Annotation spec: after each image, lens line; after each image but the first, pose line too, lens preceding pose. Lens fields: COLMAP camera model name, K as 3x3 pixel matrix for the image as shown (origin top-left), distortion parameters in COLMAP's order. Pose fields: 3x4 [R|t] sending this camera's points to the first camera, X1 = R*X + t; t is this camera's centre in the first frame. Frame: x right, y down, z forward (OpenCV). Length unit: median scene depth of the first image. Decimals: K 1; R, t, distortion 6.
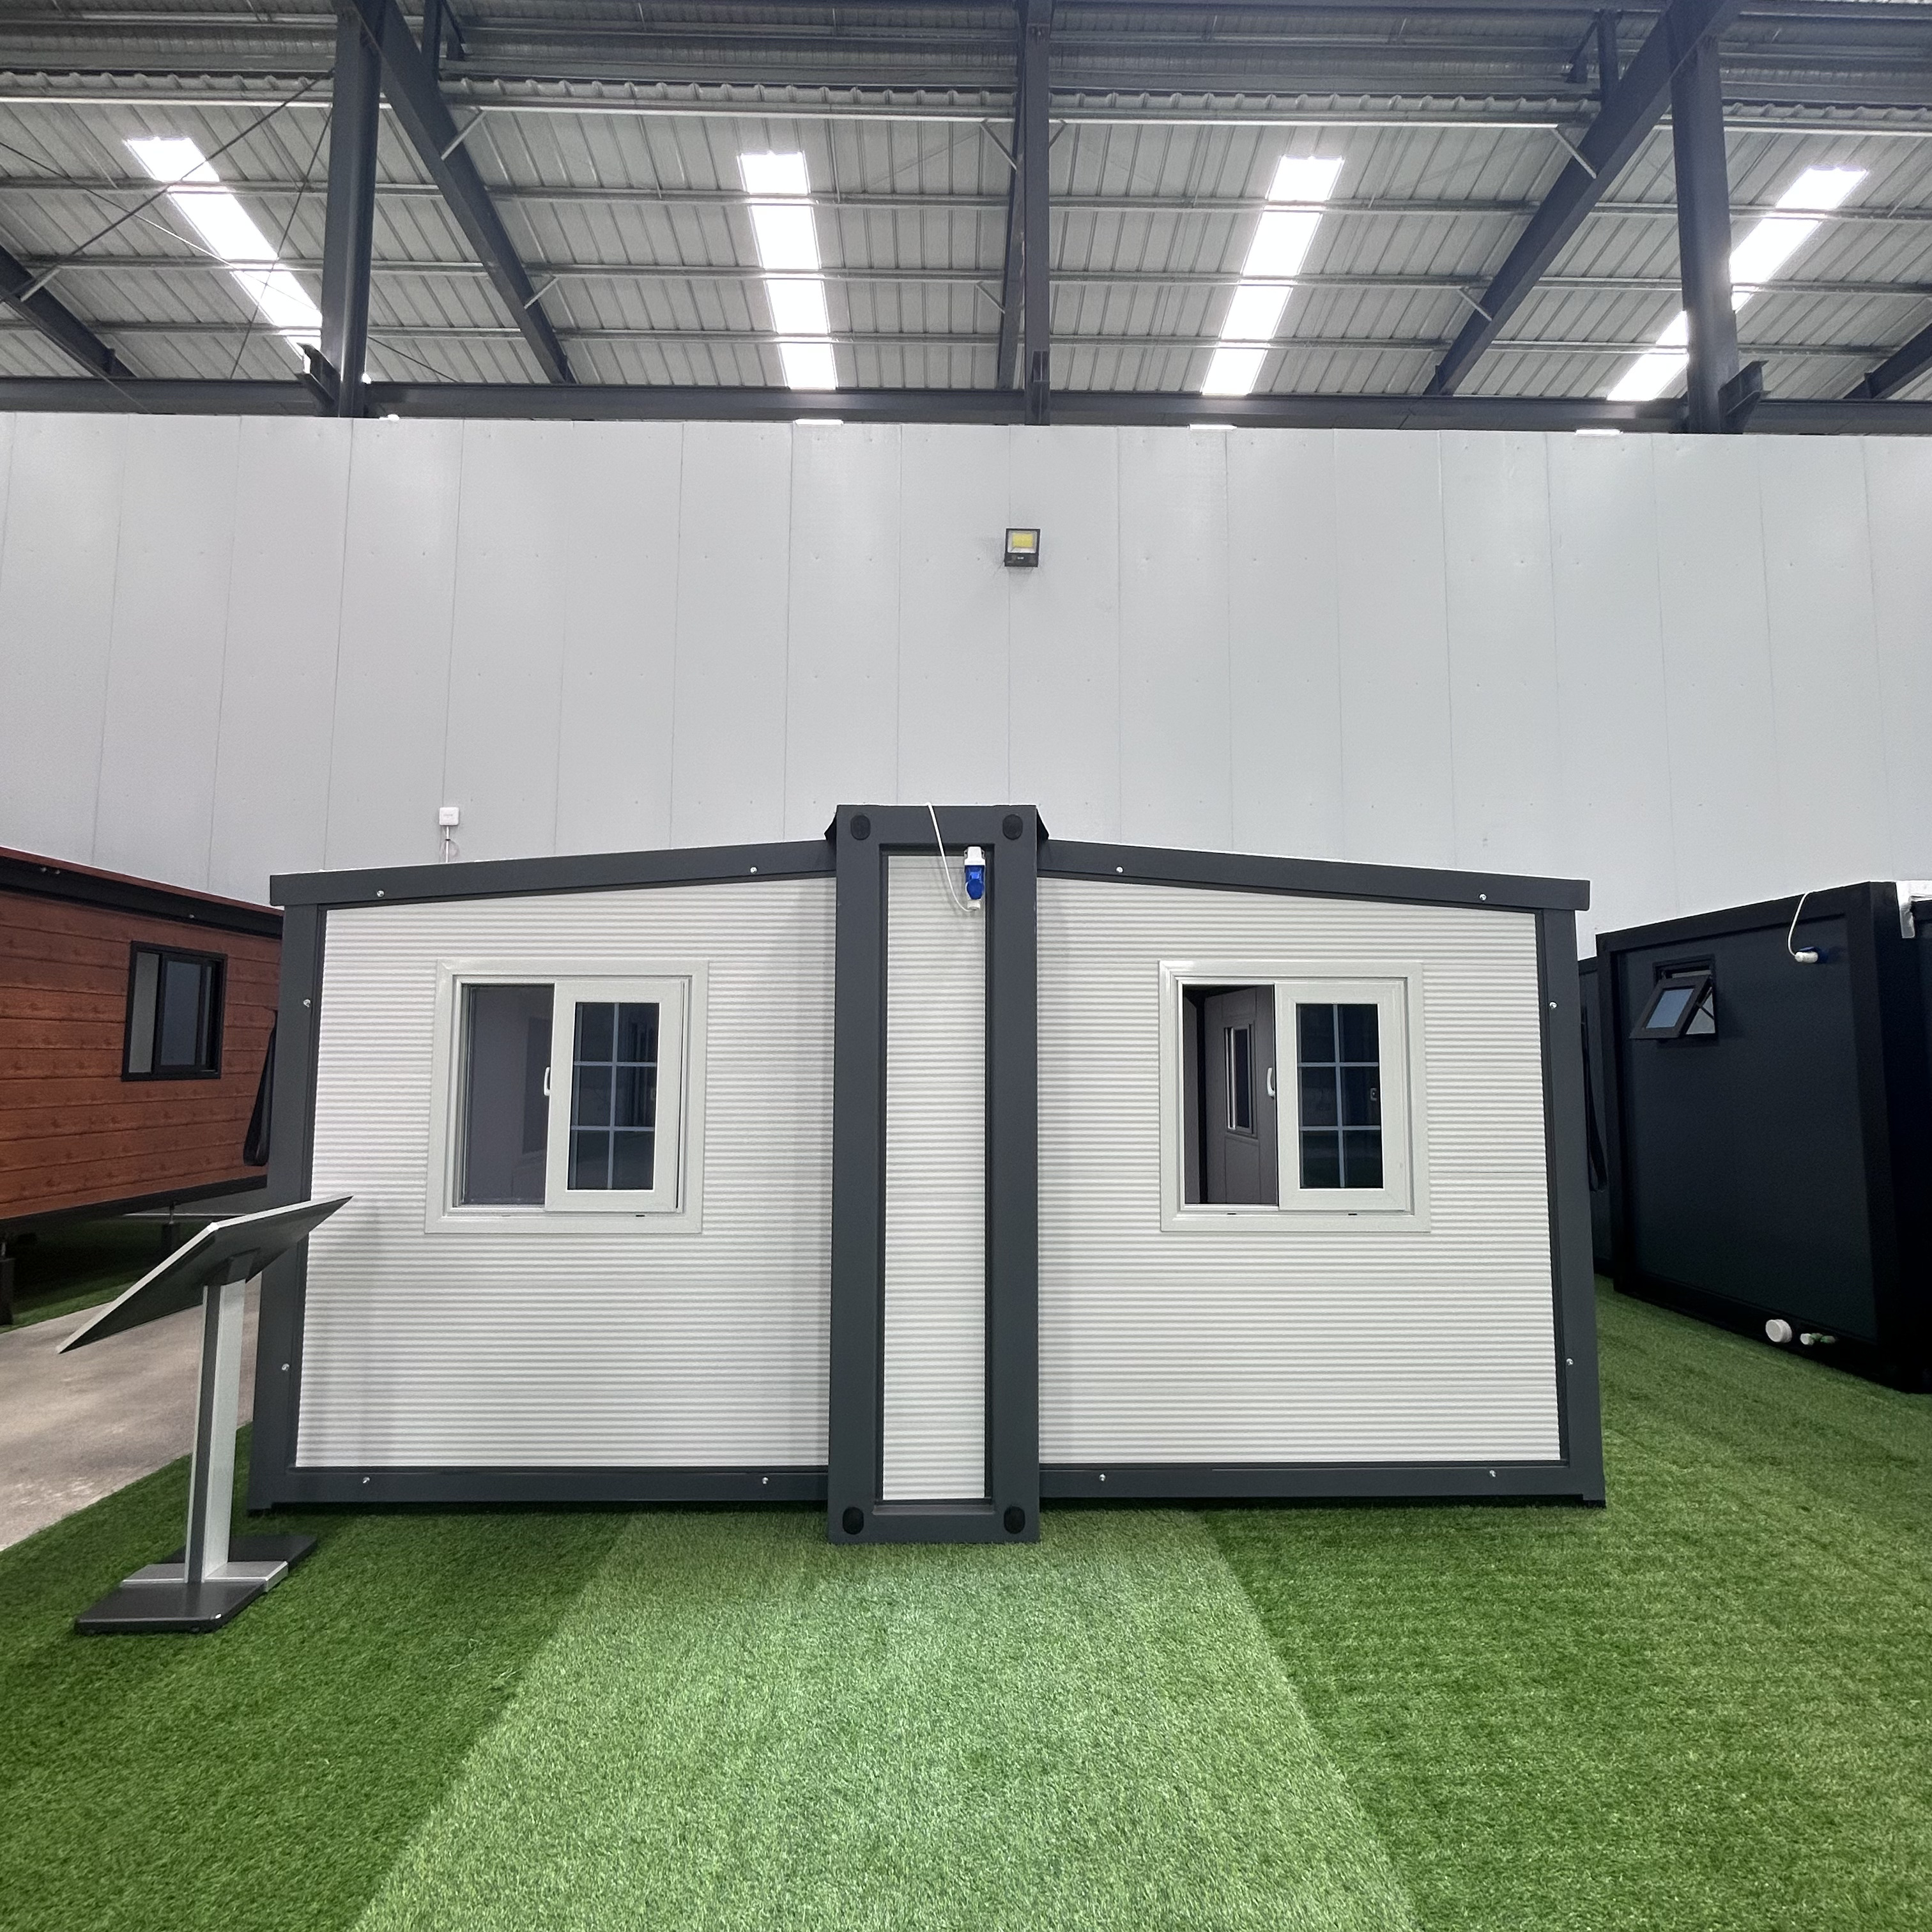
lens RADIAL K [[1037.4, 0, 966.0], [0, 1037.4, 966.0], [0, 0, 1]] dist [-0.000689, 0.000558]
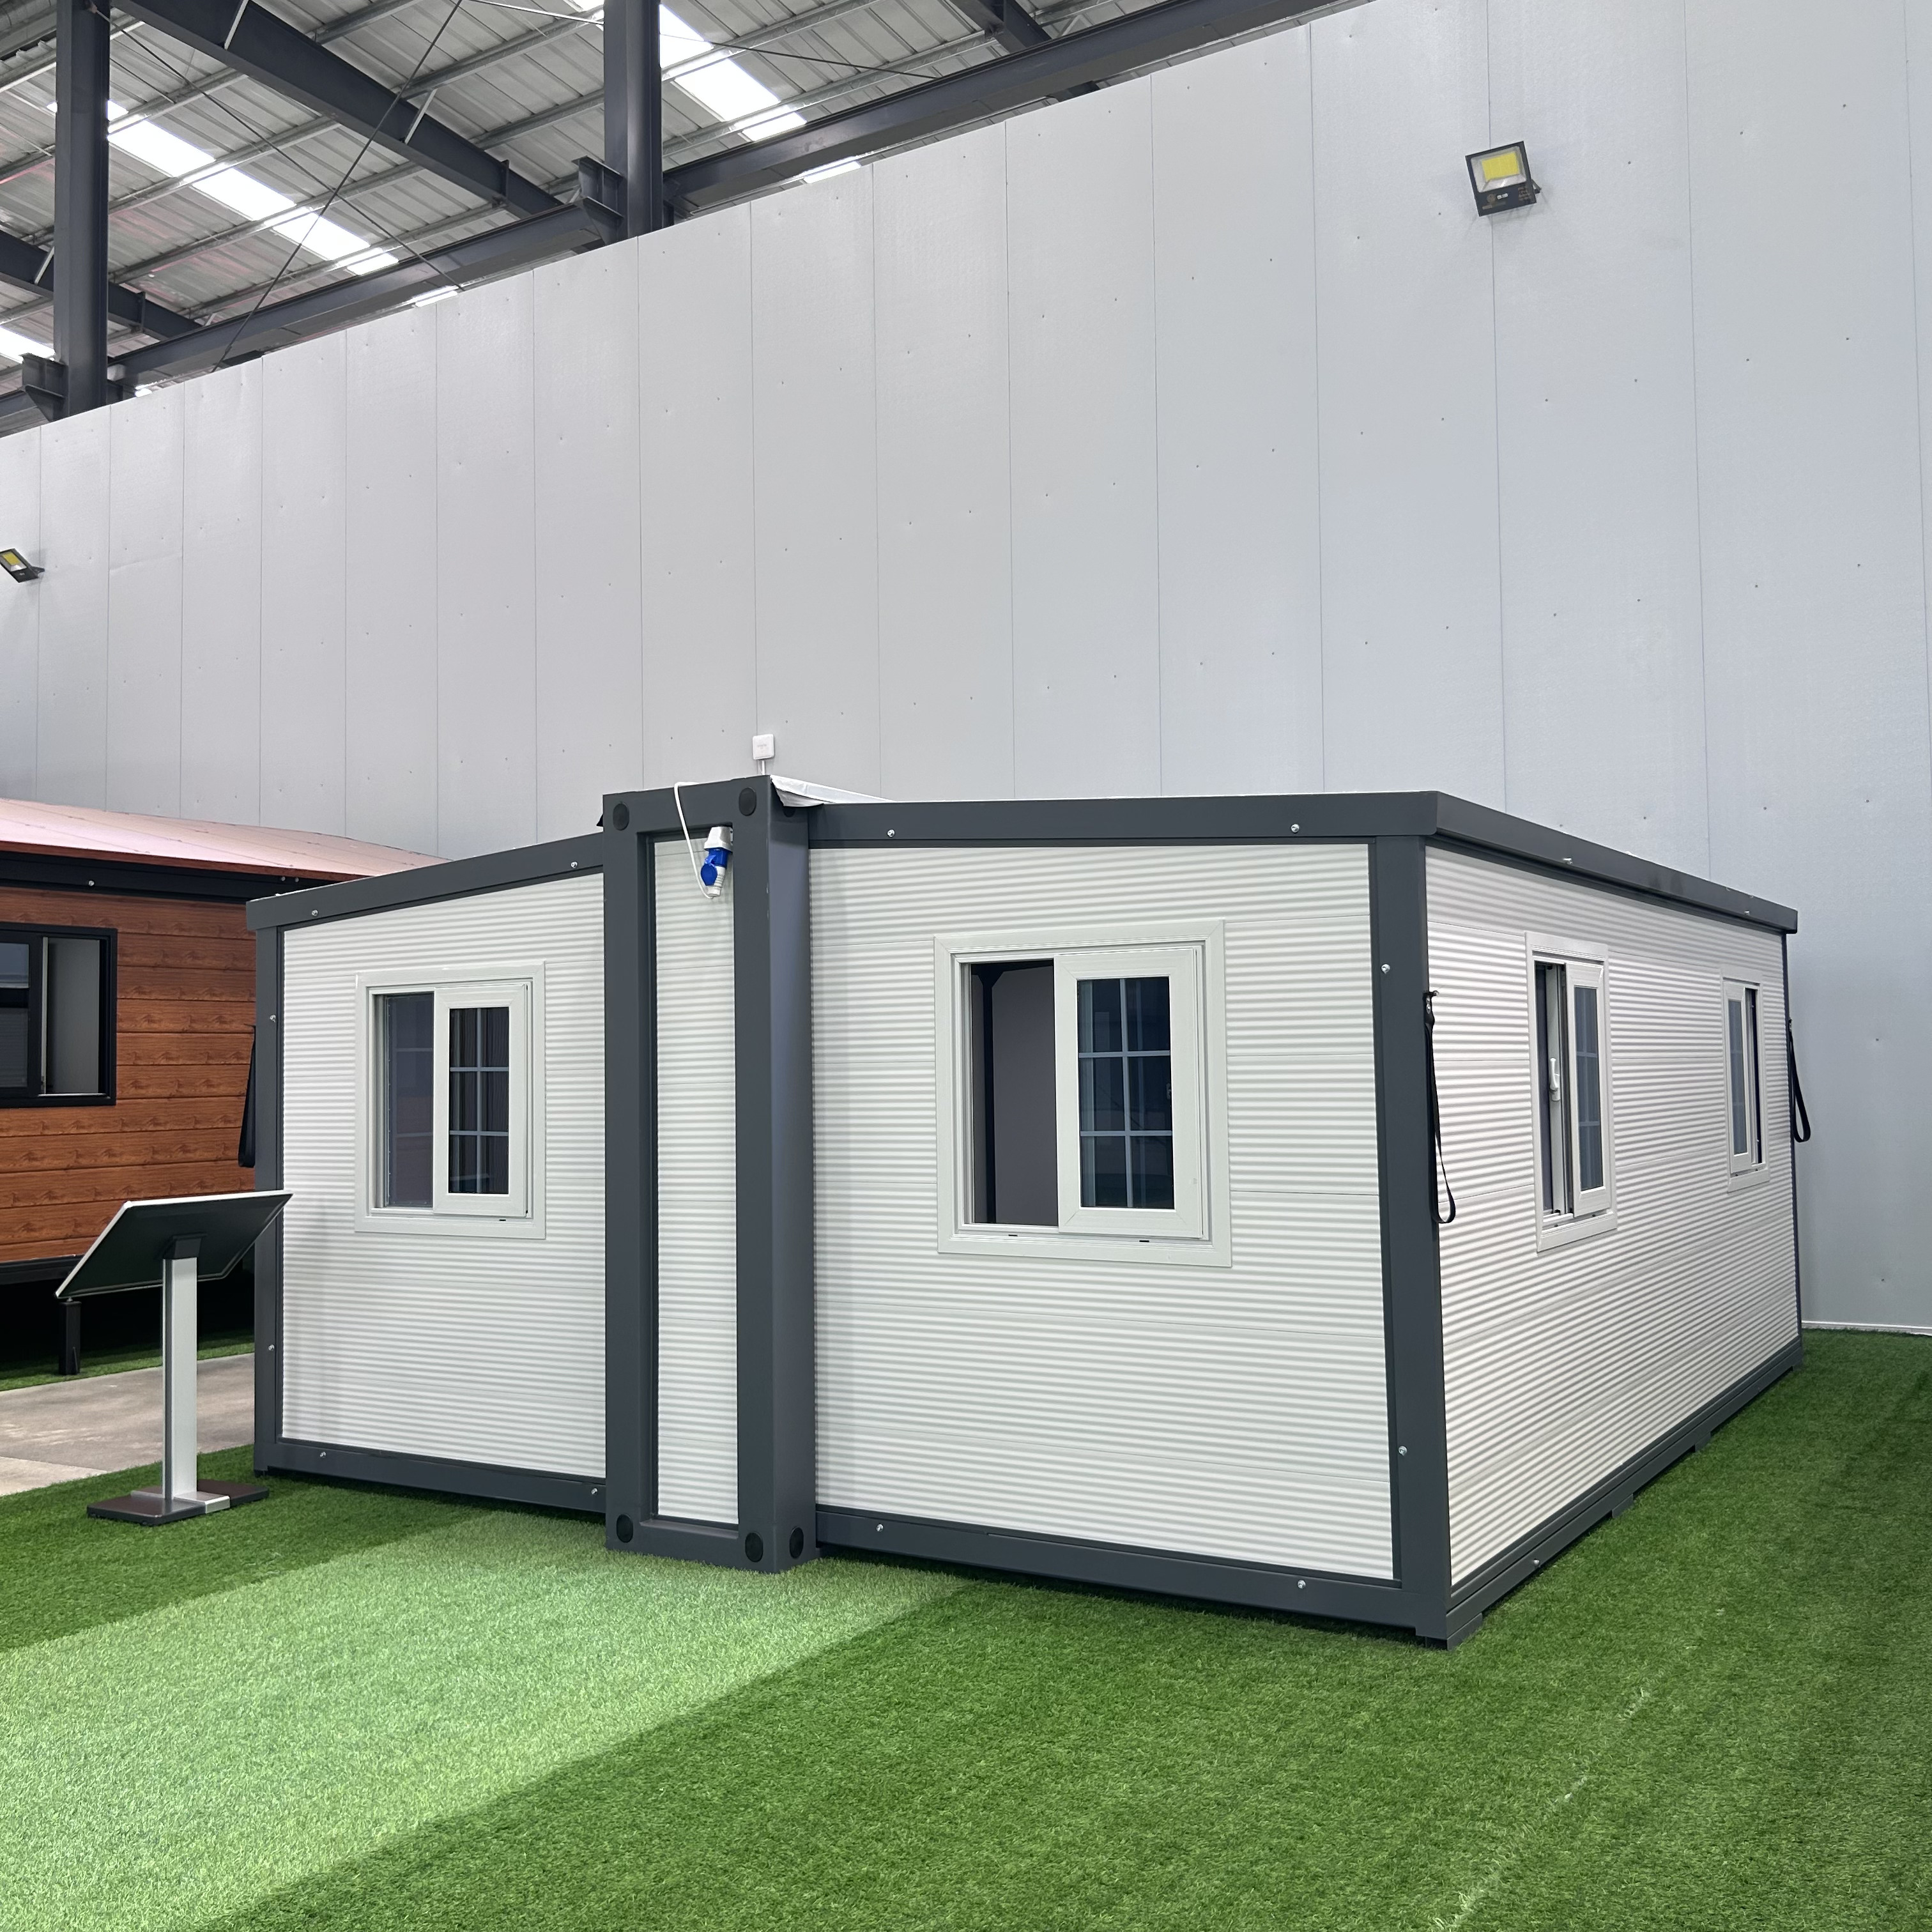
lens RADIAL K [[1934.1, 0, 966.0], [0, 1934.1, 966.0], [0, 0, 1]] dist [0.169867, -0.486833]
pose [[0.835533, -0.045537, -0.547549, 1.102349], [0.067815, 0.997487, 0.020527, -0.011784], [0.545238, -0.054283, 0.836522, -0.317380]]
